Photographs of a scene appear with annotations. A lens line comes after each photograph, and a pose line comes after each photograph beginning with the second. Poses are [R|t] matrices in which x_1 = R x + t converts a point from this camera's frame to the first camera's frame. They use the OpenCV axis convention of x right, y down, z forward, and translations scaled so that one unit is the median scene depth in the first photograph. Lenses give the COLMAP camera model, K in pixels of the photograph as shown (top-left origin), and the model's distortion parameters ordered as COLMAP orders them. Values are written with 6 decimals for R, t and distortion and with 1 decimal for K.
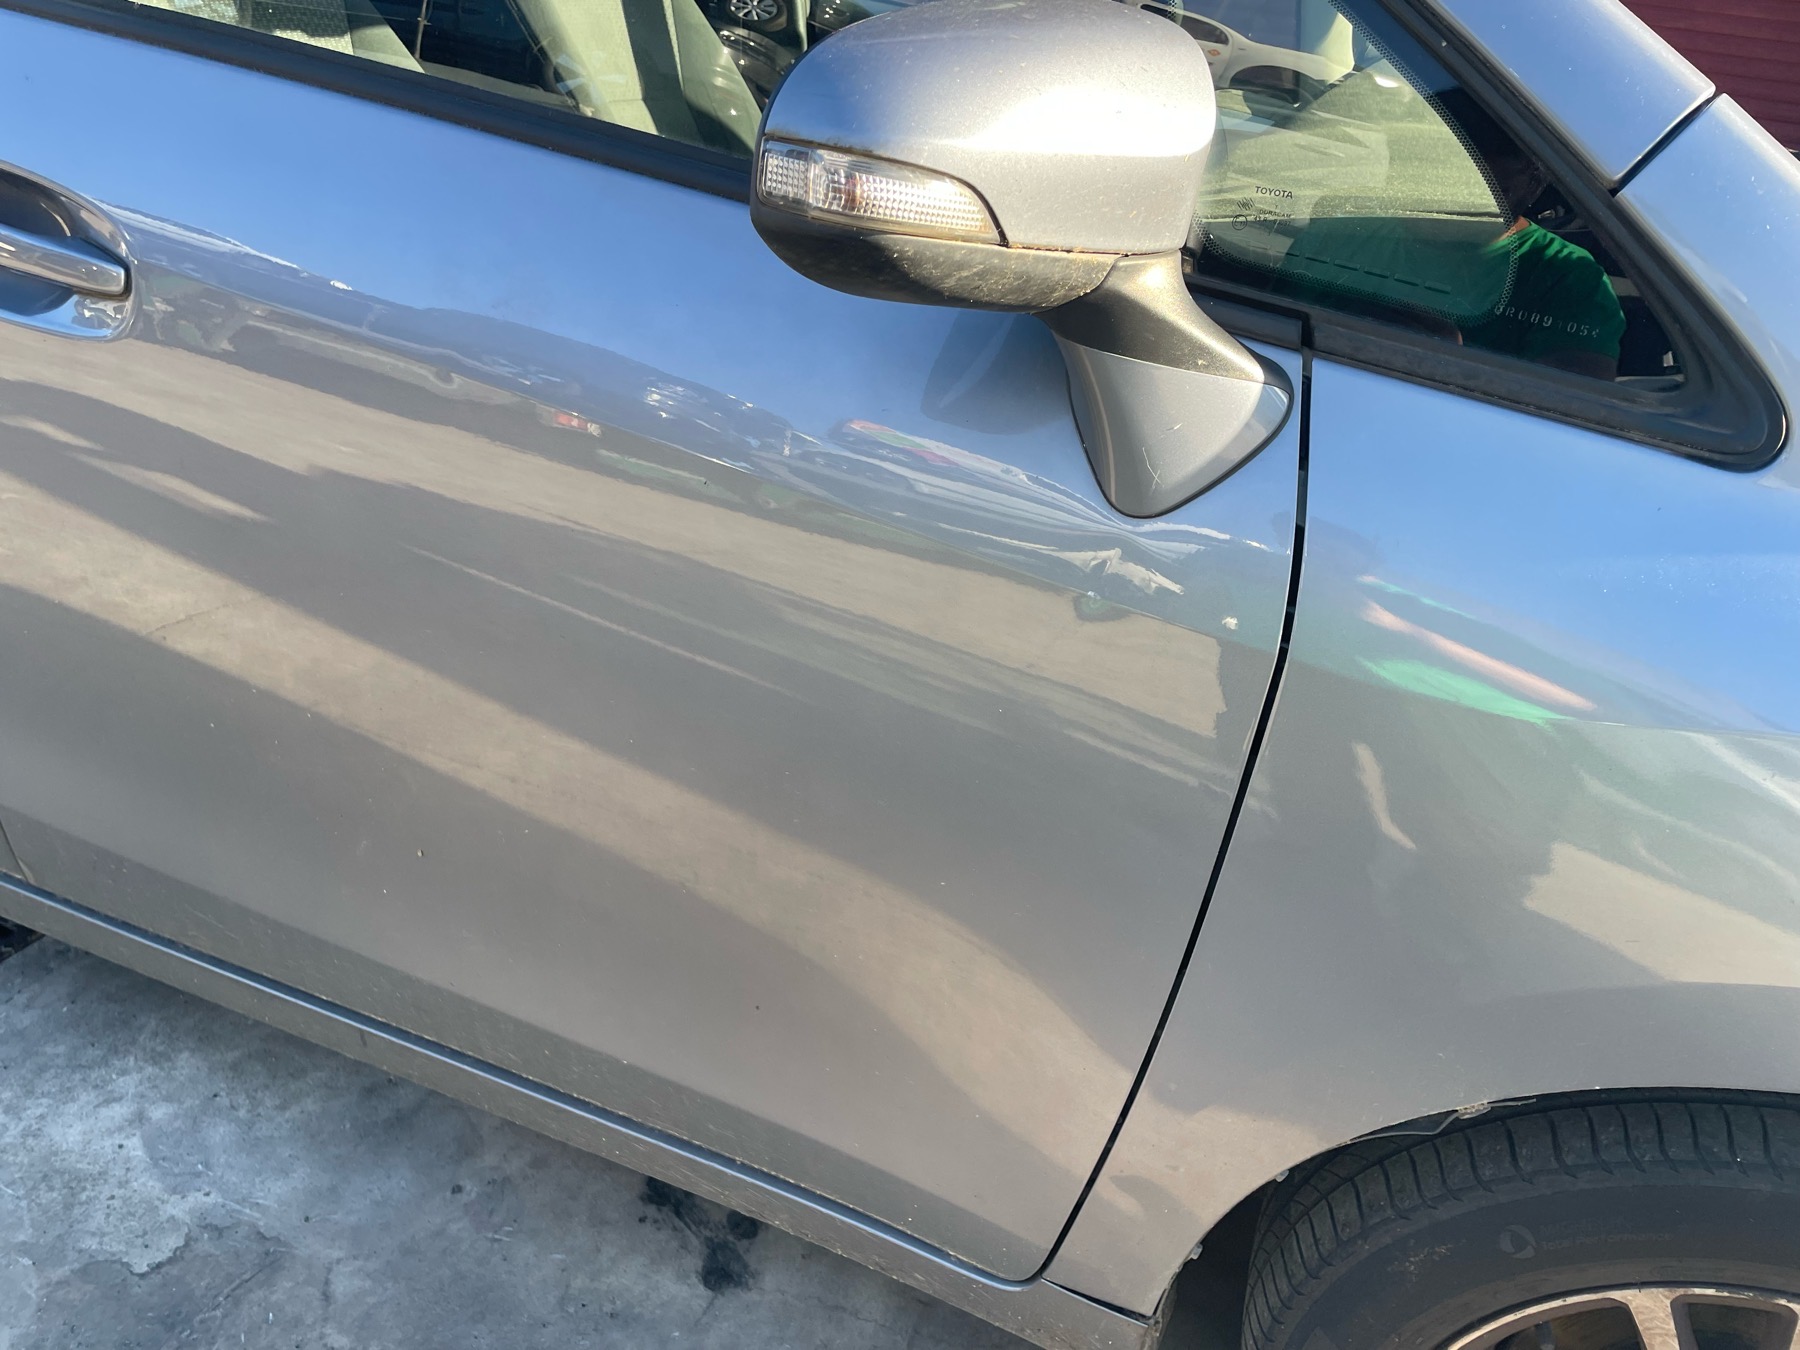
lens RADIAL K [[1351.7, 0, 894.3], [0, 1351.7, 686.4], [0, 0, 1]] dist [0.074644, -0.096476]
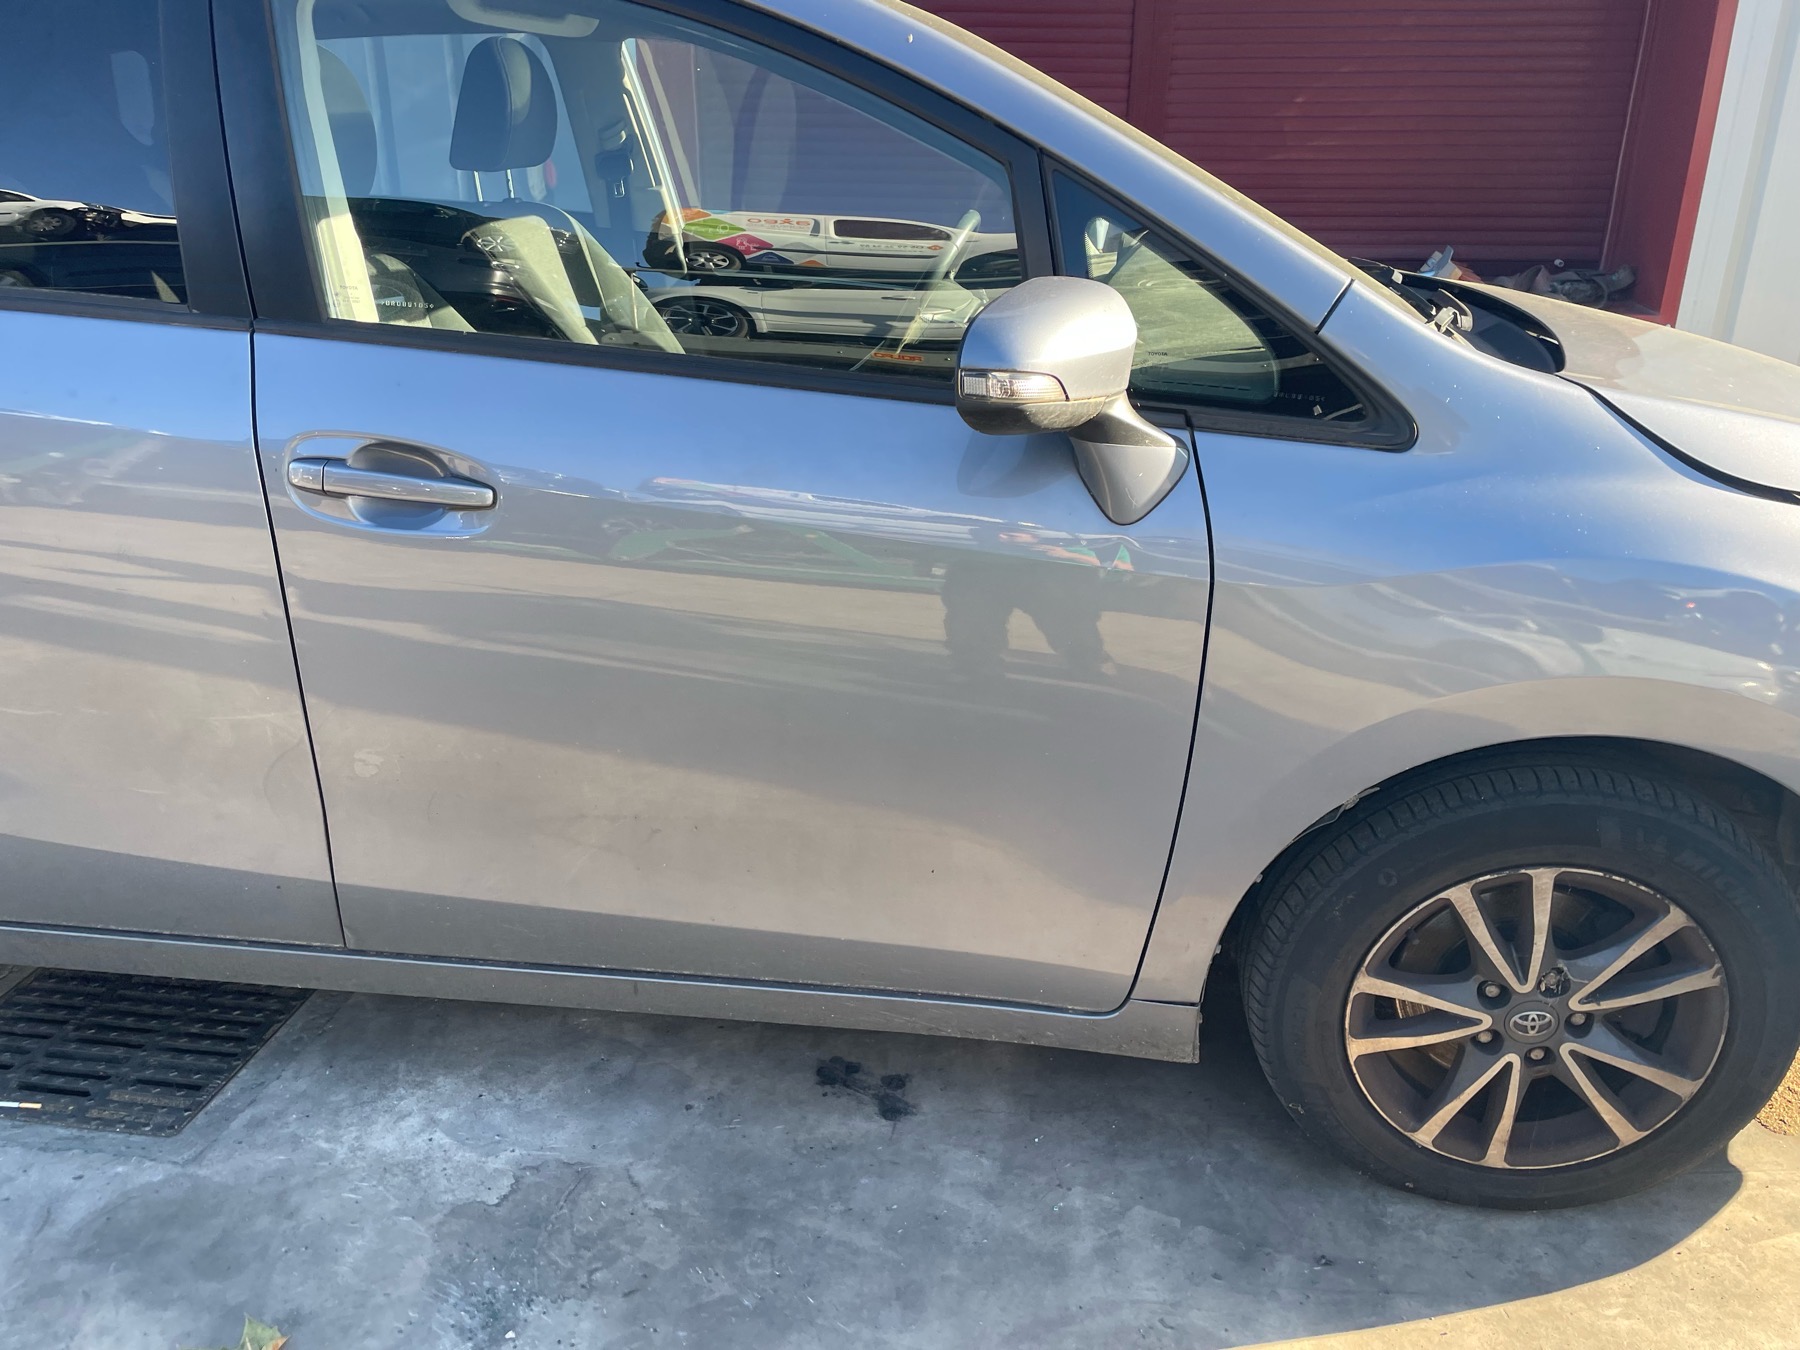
lens RADIAL K [[1337.3, 0, 922.4], [0, 1337.3, 679.9], [0, 0, 1]] dist [0.086067, -0.099419]
pose [[0.962785, -0.187277, 0.194863, -0.297741], [0.204312, 0.976316, -0.071160, 0.097091], [-0.176921, 0.108325, 0.978246, -0.457907]]
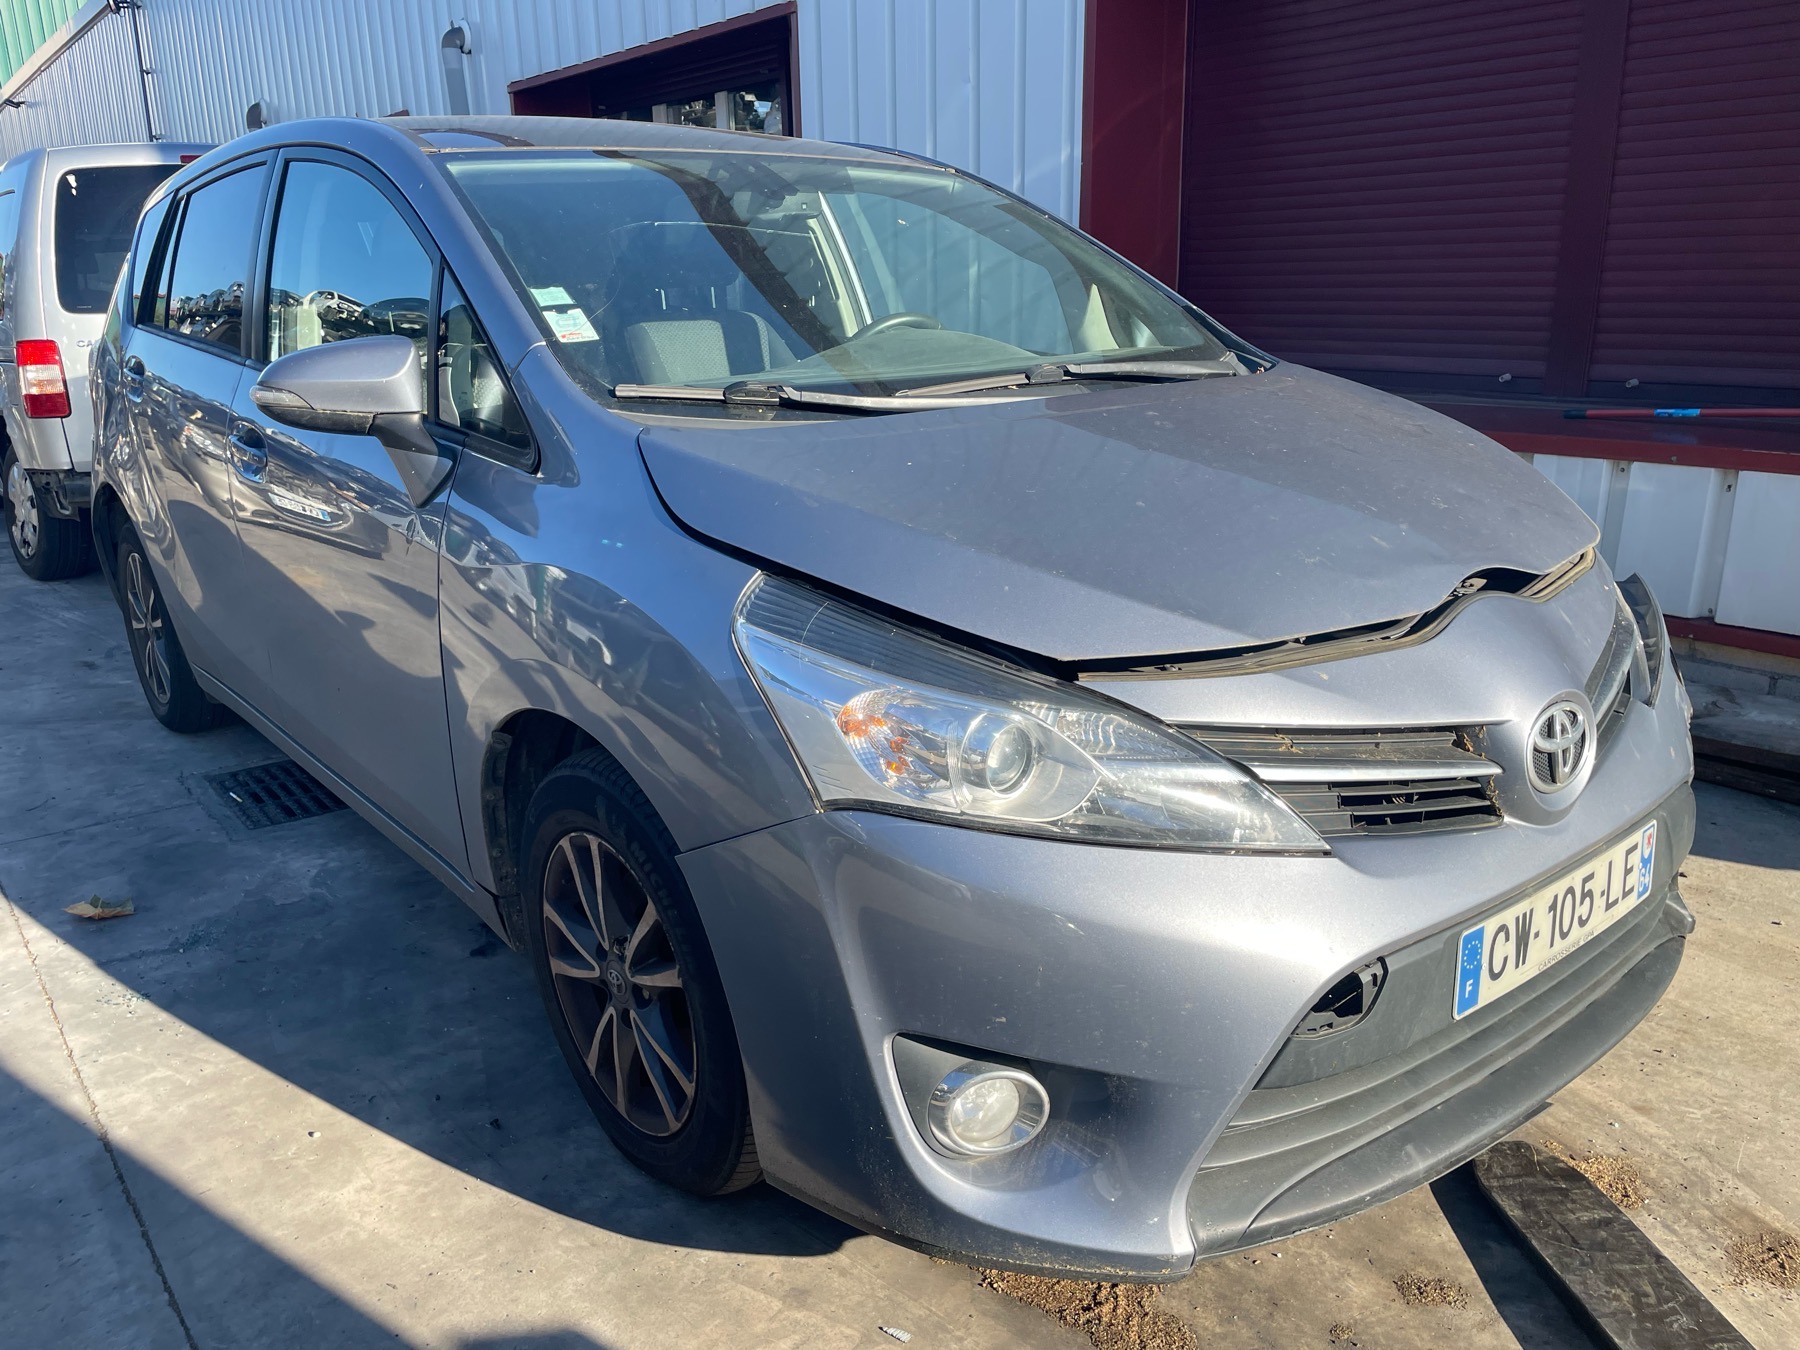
lens RADIAL K [[1357.1, 0, 893.2], [0, 1357.1, 683.1], [0, 0, 1]] dist [0.076231, -0.102418]
pose [[0.868042, 0.020794, -0.496055, 1.402100], [-0.130790, 0.973409, -0.188065, 0.355735], [0.478954, 0.228127, 0.847680, -0.463806]]
